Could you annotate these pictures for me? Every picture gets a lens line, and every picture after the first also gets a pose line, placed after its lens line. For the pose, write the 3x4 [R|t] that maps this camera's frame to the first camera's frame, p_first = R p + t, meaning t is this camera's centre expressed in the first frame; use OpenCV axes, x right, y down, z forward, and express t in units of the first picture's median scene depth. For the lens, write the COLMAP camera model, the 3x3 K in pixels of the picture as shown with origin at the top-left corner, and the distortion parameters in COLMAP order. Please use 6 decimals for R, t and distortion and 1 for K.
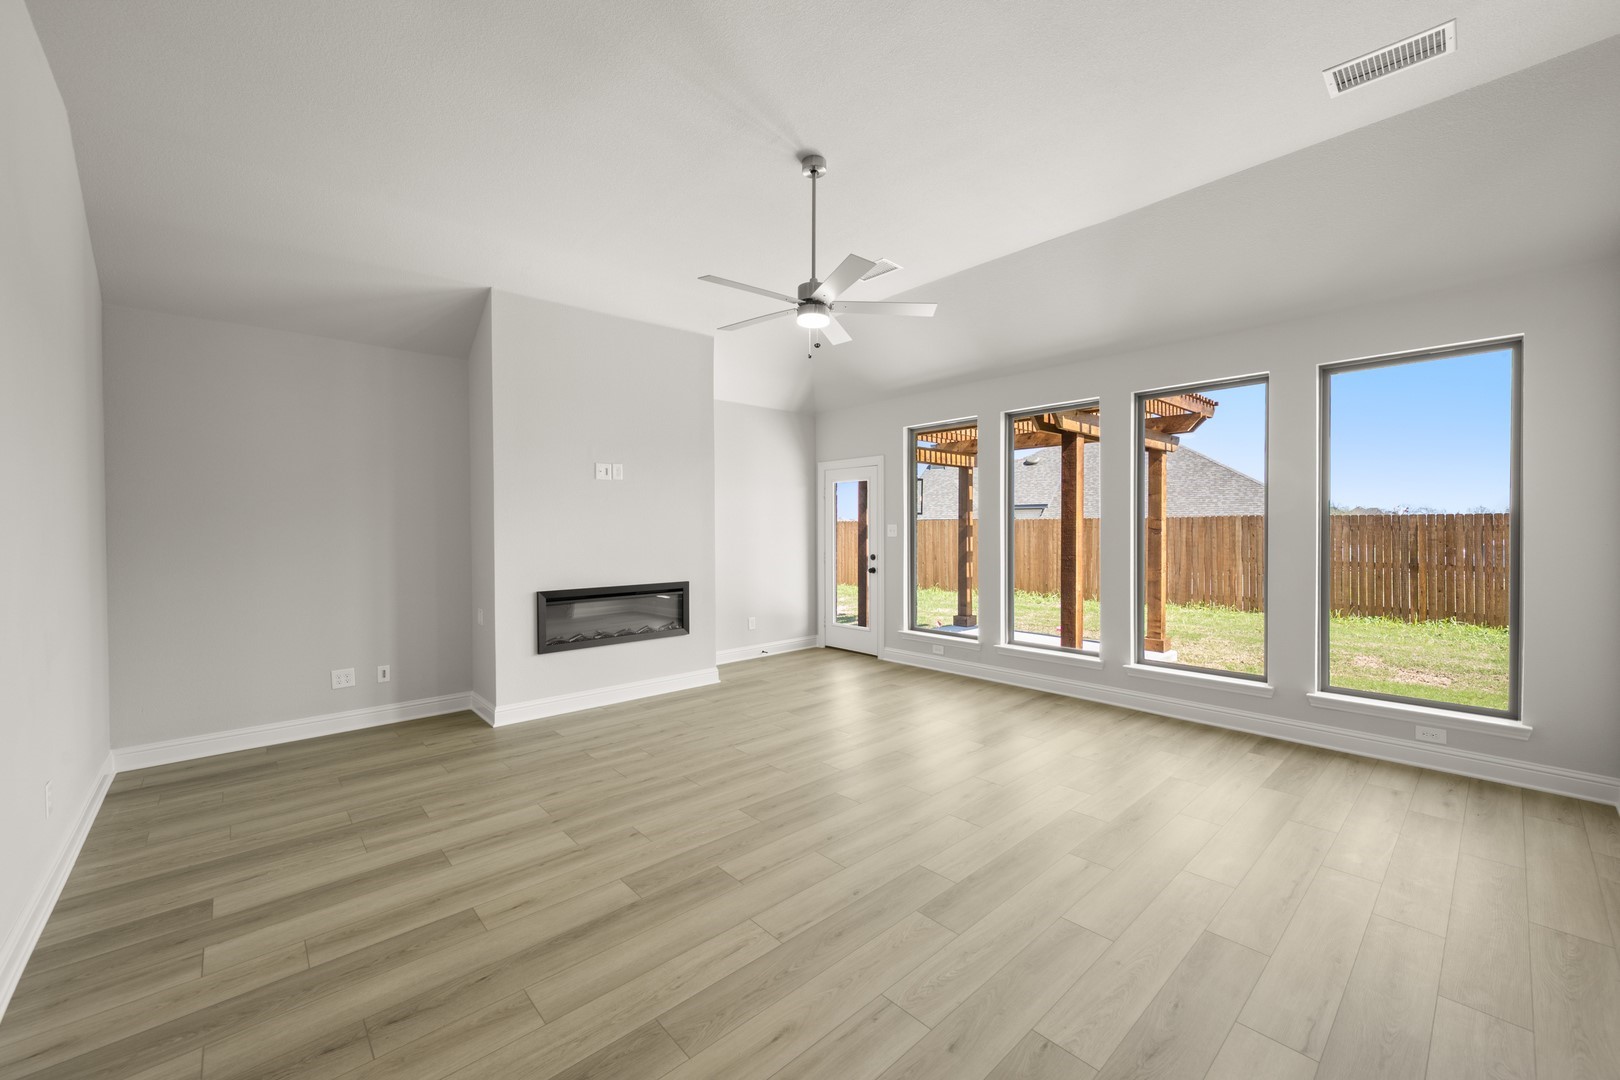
lens RADIAL K [[645.0, 0, 809.6], [0, 645.0, 533.6], [0, 0, 1]] dist [-0.000429, 0.000057]
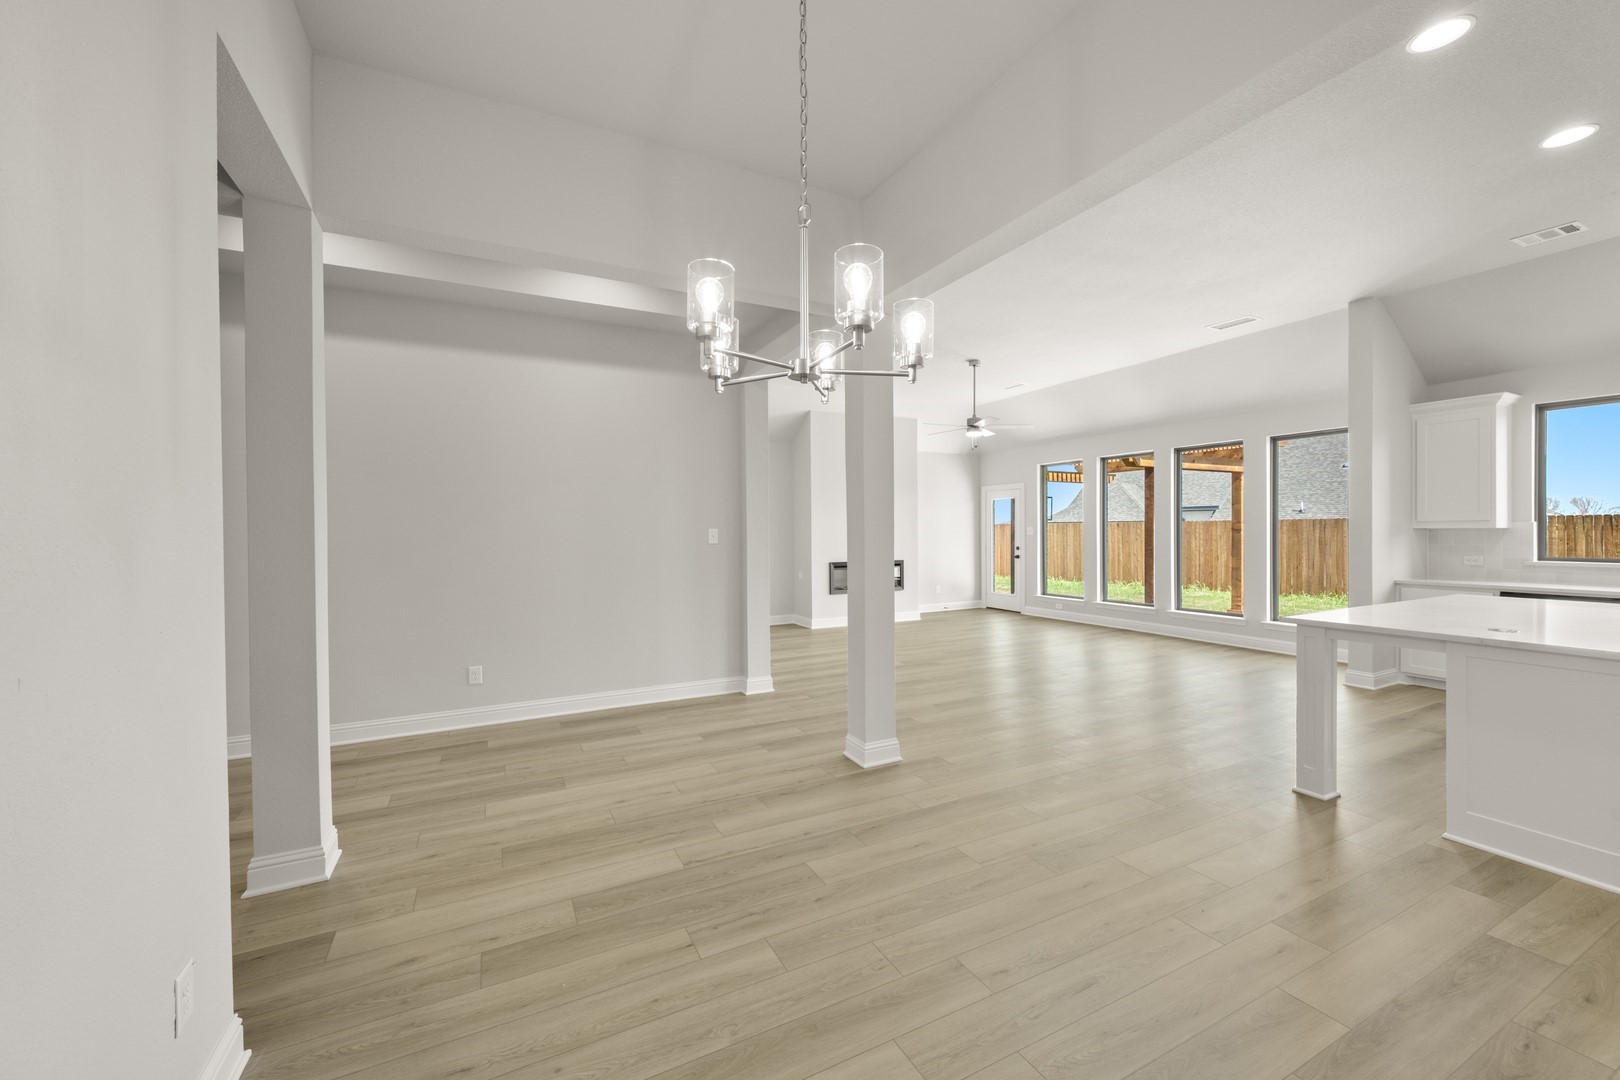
lens RADIAL K [[645.0, 0, 808.3], [0, 645.0, 538.7], [0, 0, 1]] dist [-0.000429, 0.000057]
pose [[0.965530, 0.001042, -0.260289, 0.015817], [0.000261, 0.999988, 0.004970, 0.006414], [0.260291, -0.004867, 0.965518, -0.638460]]
